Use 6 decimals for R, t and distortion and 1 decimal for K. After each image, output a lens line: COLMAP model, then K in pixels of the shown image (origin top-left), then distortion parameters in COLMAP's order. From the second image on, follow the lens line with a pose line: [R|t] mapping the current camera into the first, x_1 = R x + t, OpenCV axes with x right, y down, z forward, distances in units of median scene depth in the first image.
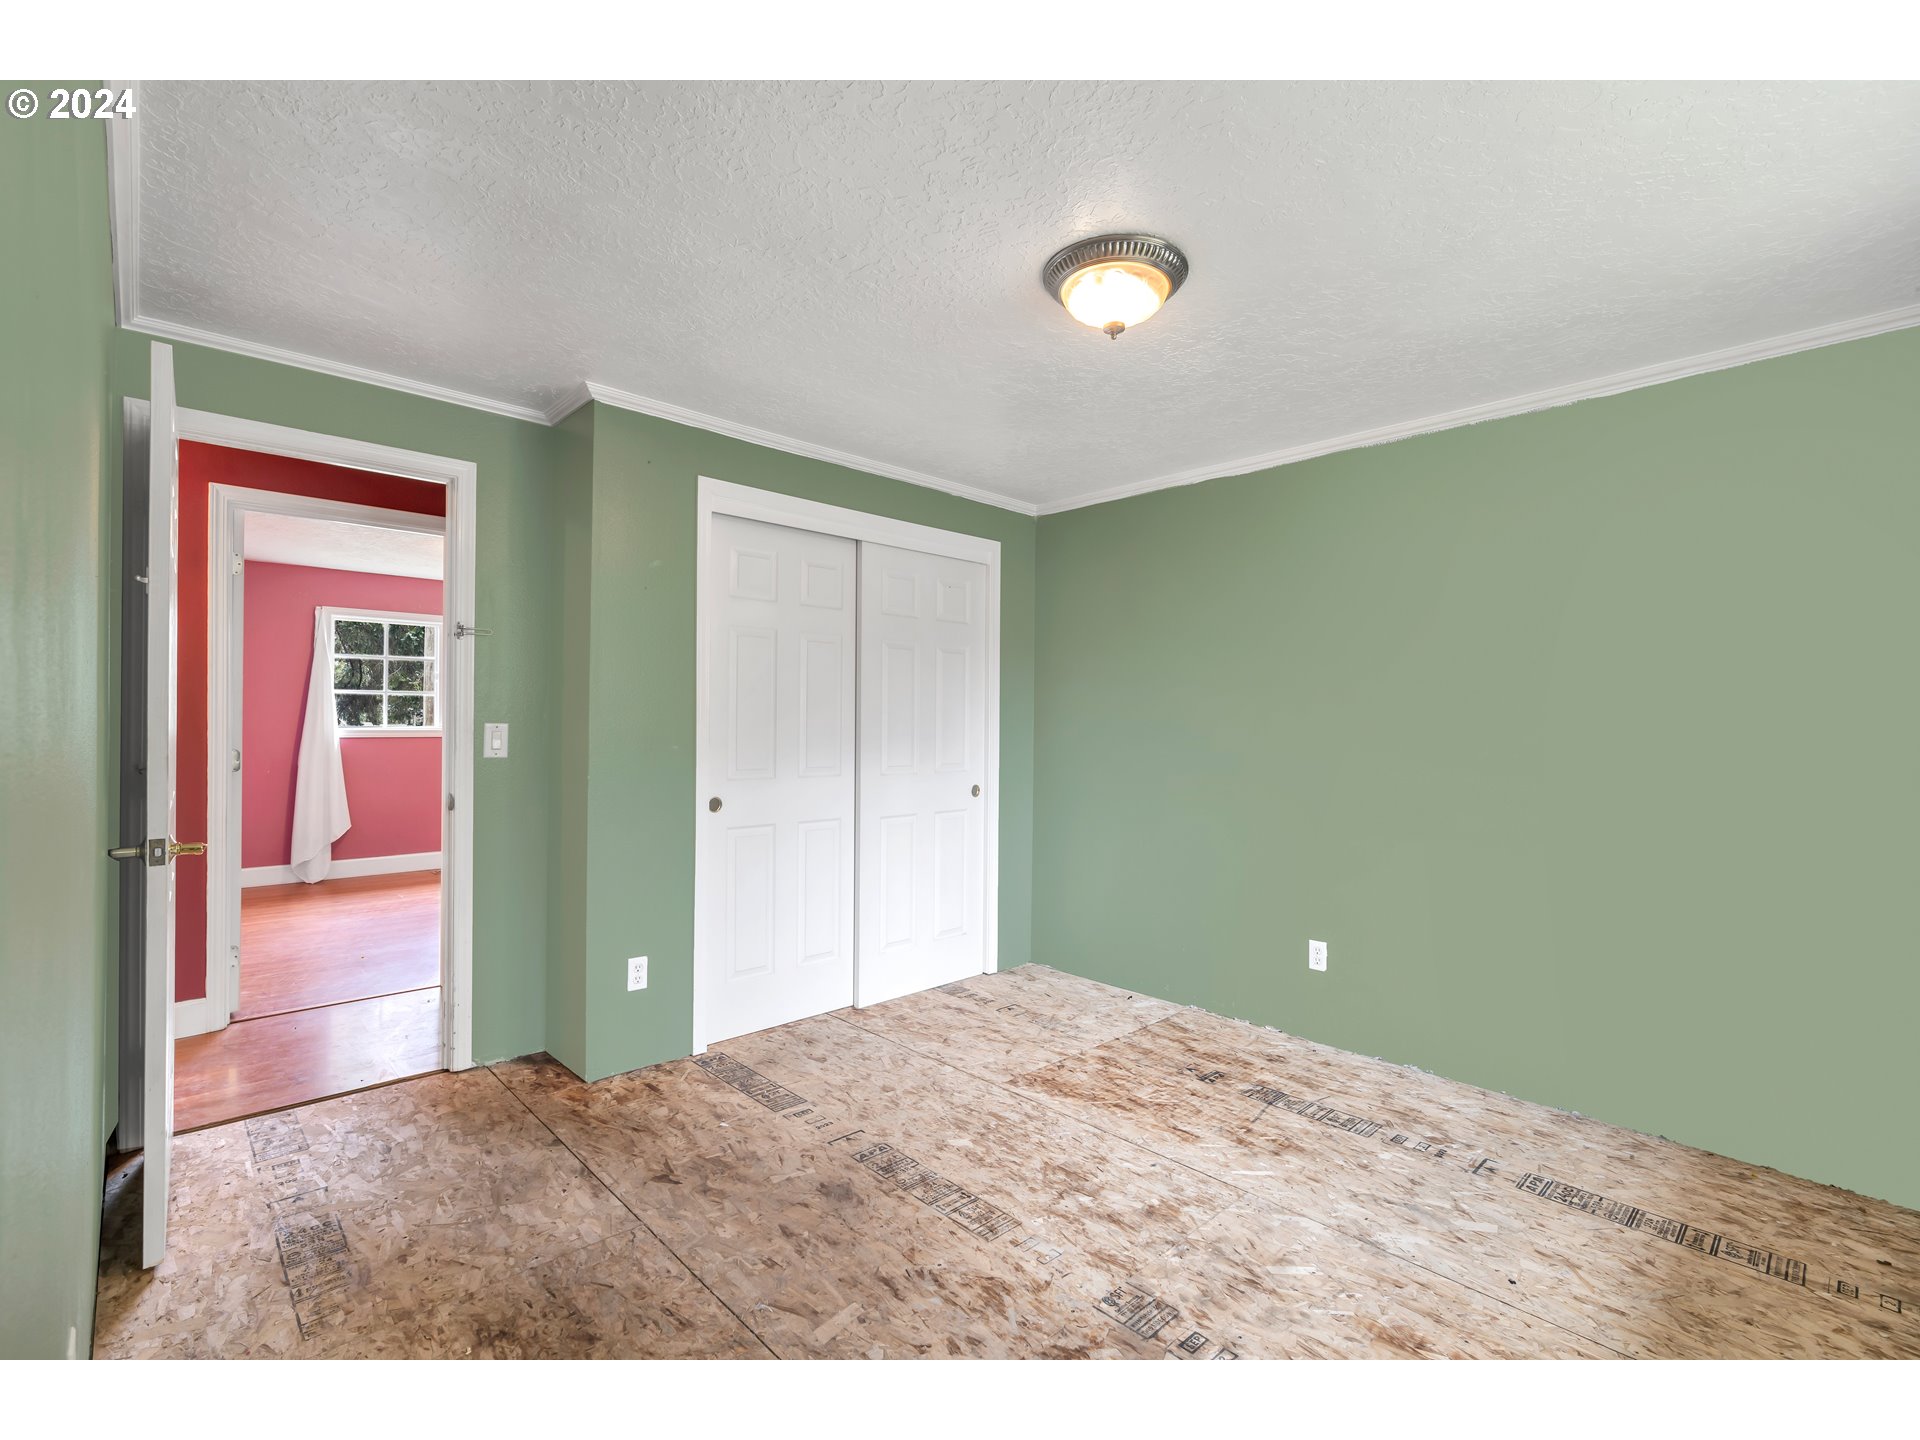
lens RADIAL K [[876.0, 0, 967.8], [0, 876.0, 720.3], [0, 0, 1]] dist [-0.010526, 0.001606]
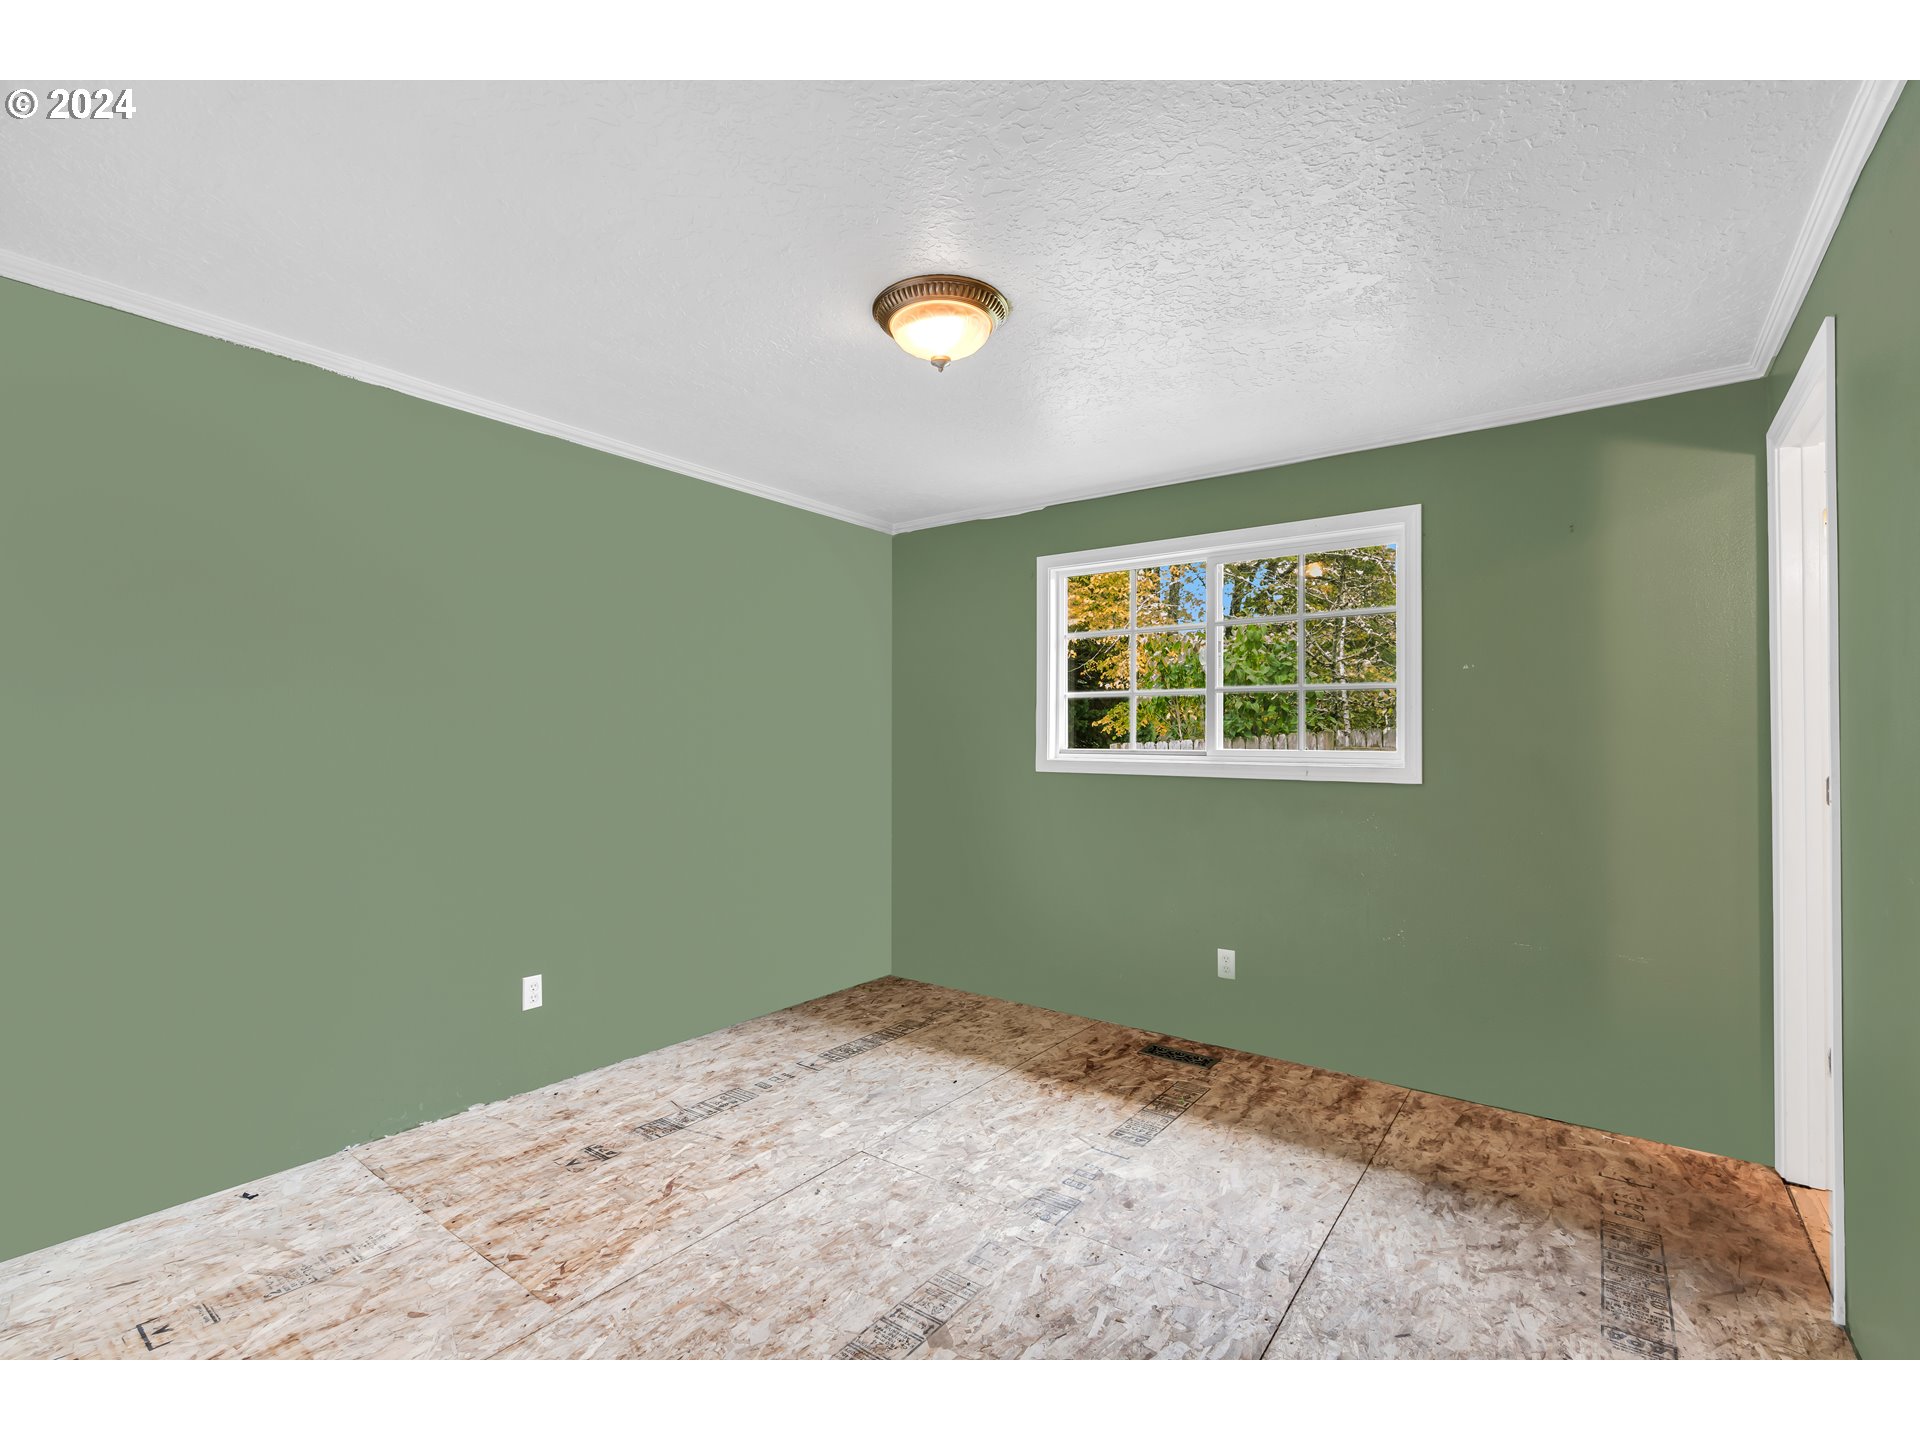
lens RADIAL K [[876.0, 0, 951.6], [0, 876.0, 716.1], [0, 0, 1]] dist [-0.010526, 0.001606]
pose [[-0.164685, 0.012117, 0.986272, -0.686881], [-0.006556, 0.999889, -0.013379, -0.003823], [-0.986324, -0.008669, -0.164587, 0.907797]]
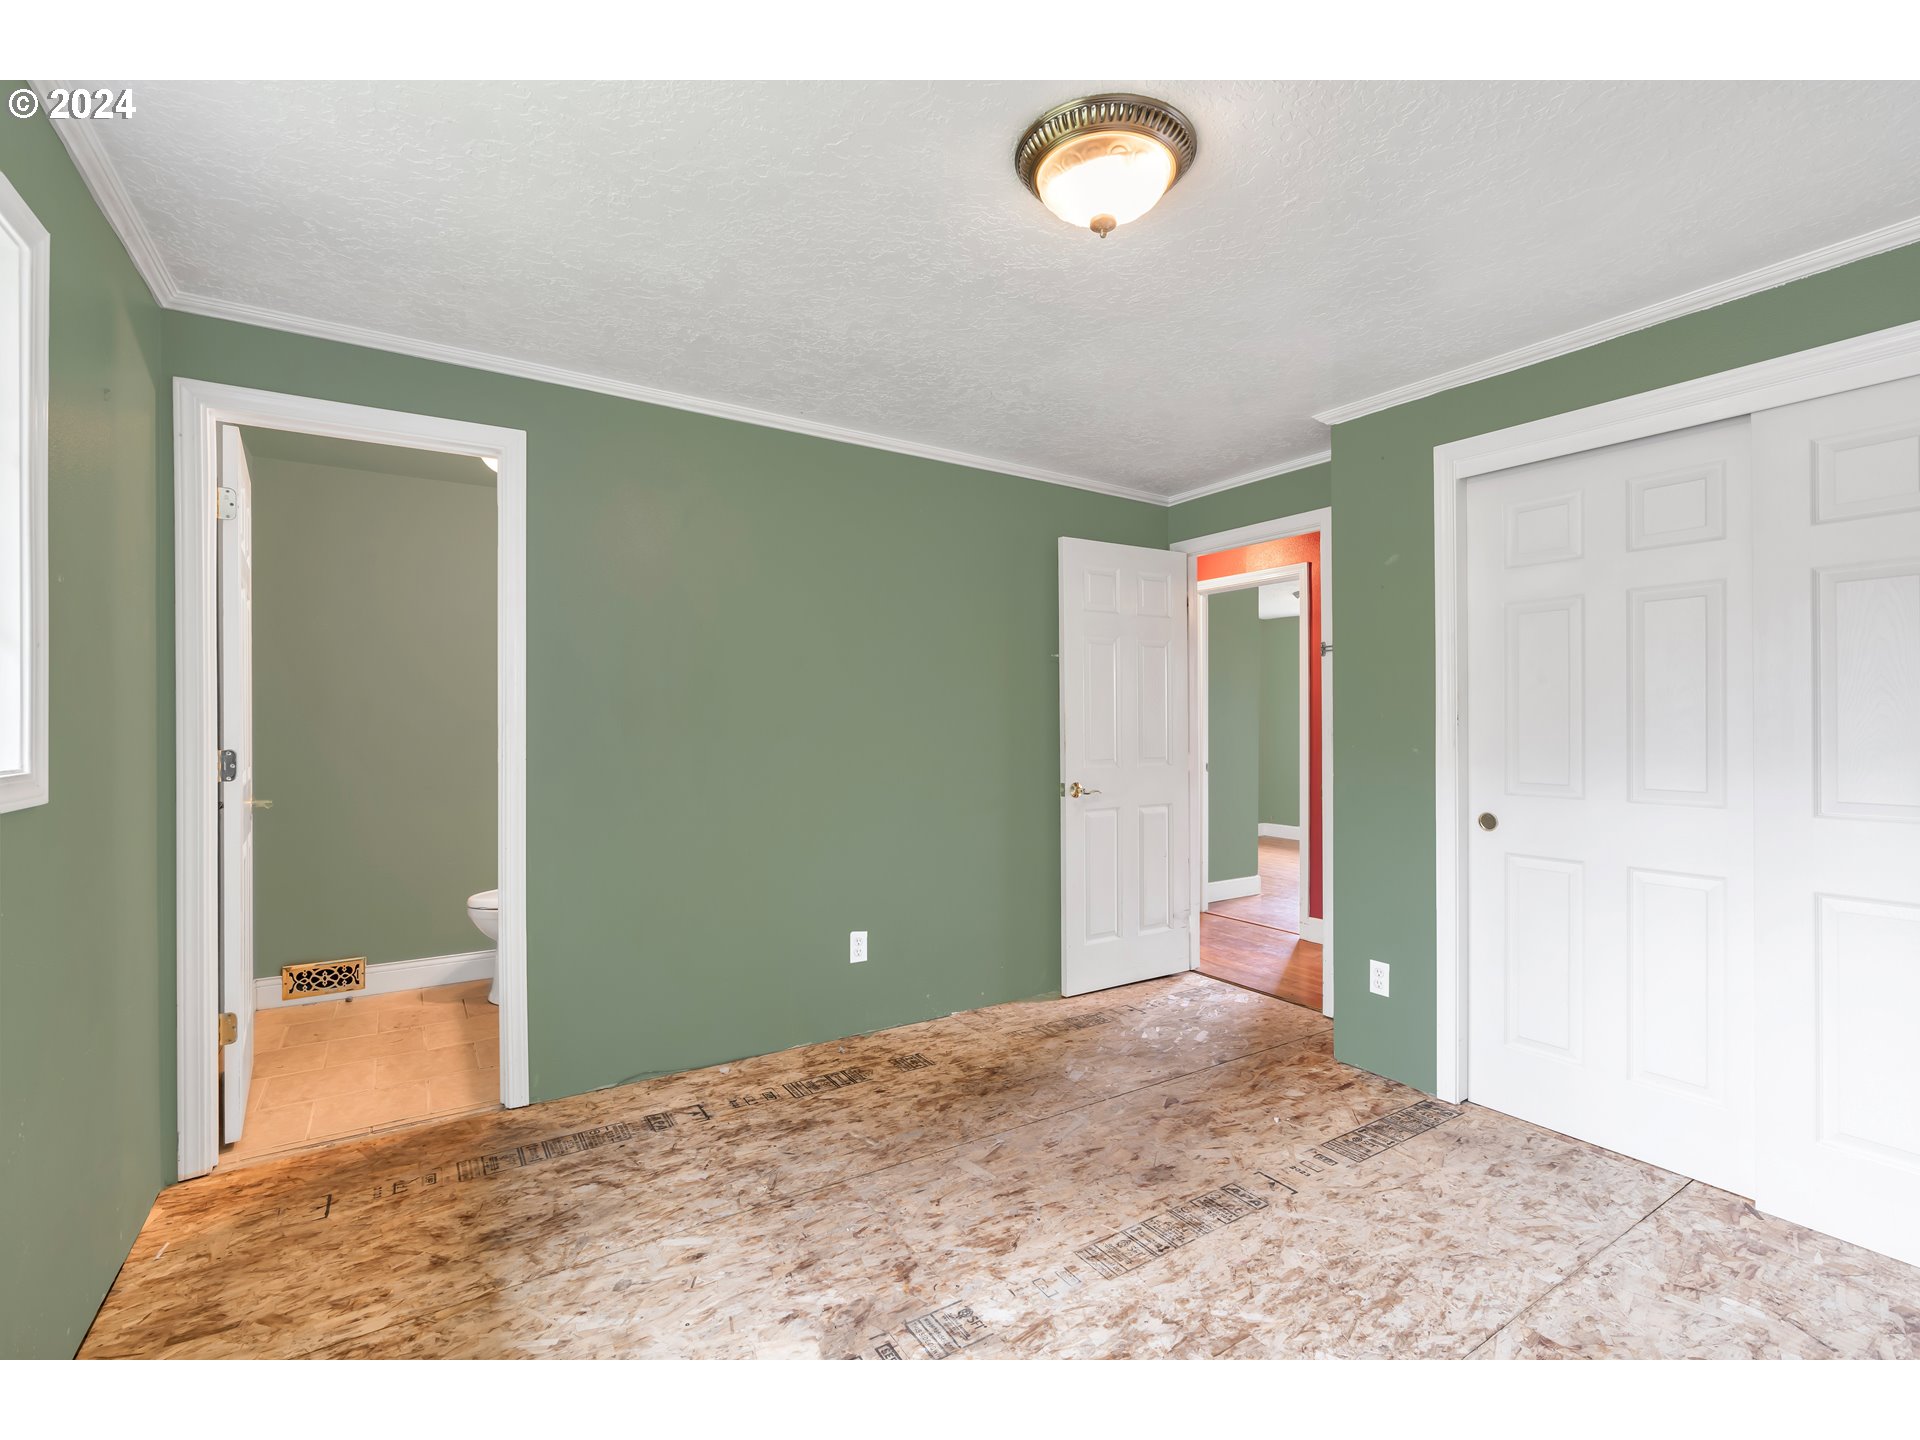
lens RADIAL K [[876.0, 0, 942.8], [0, 876.0, 718.8], [0, 0, 1]] dist [-0.010526, 0.001606]
pose [[-0.205077, -0.011091, -0.978683, 0.770166], [-0.001966, 0.999938, -0.010919, 0.010126], [0.978744, -0.000315, -0.205086, 0.802782]]
